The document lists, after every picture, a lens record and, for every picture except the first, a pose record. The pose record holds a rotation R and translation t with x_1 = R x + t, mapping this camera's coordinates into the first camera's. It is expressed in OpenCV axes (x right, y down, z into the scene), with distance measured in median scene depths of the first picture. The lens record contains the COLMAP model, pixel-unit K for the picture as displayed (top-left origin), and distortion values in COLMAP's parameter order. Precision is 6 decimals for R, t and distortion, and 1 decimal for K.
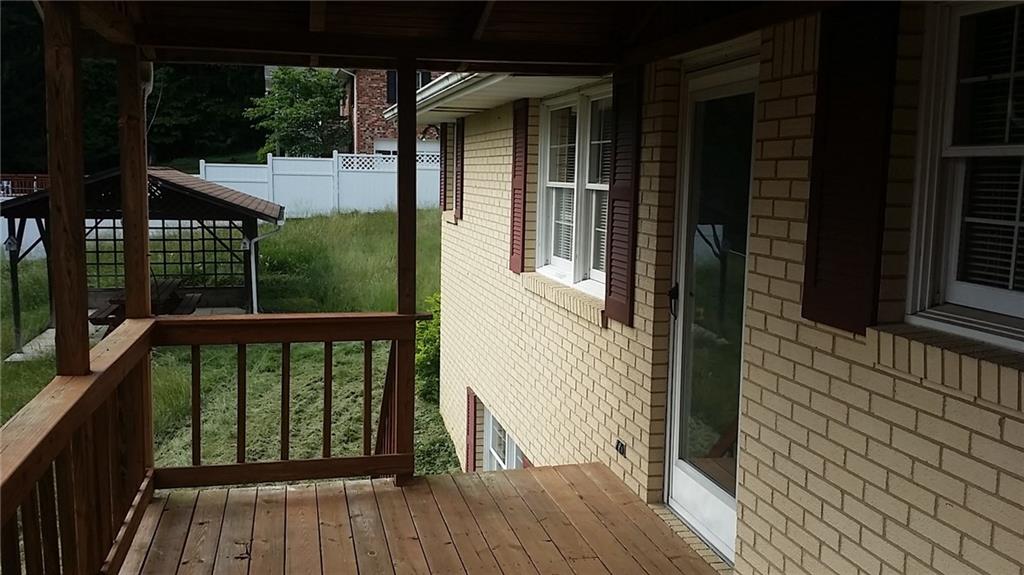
lens RADIAL K [[953.3, 0, 509.1], [0, 953.3, 282.3], [0, 0, 1]] dist [0.157793, -0.361465]
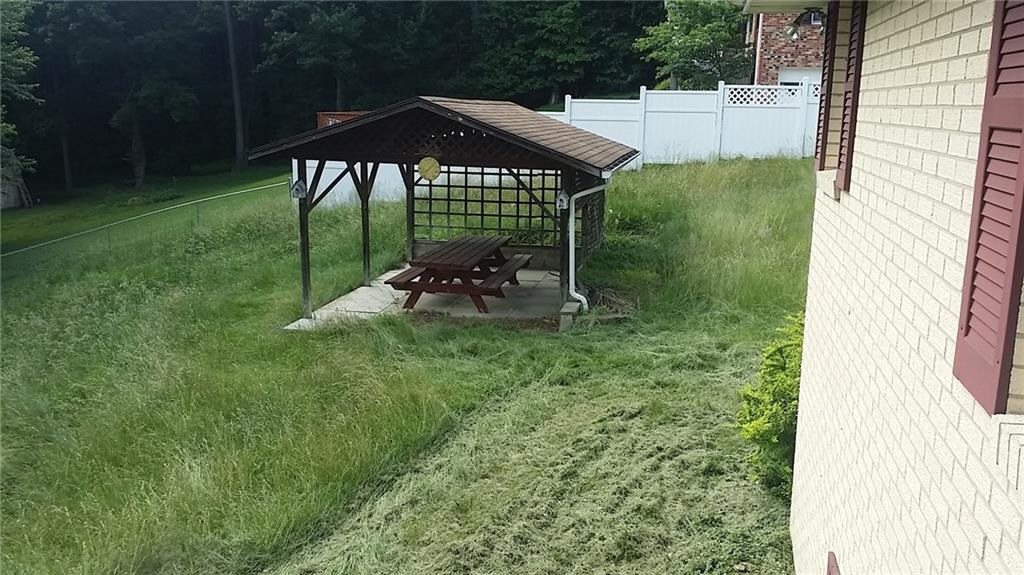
lens RADIAL K [[953.3, 0, 509.1], [0, 953.3, 282.3], [0, 0, 1]] dist [0.157793, -0.361465]
pose [[0.911702, 0.076698, -0.403630, -0.001826], [-0.051939, 0.996055, 0.071953, -0.017009], [0.407557, -0.044635, 0.912088, 0.175849]]
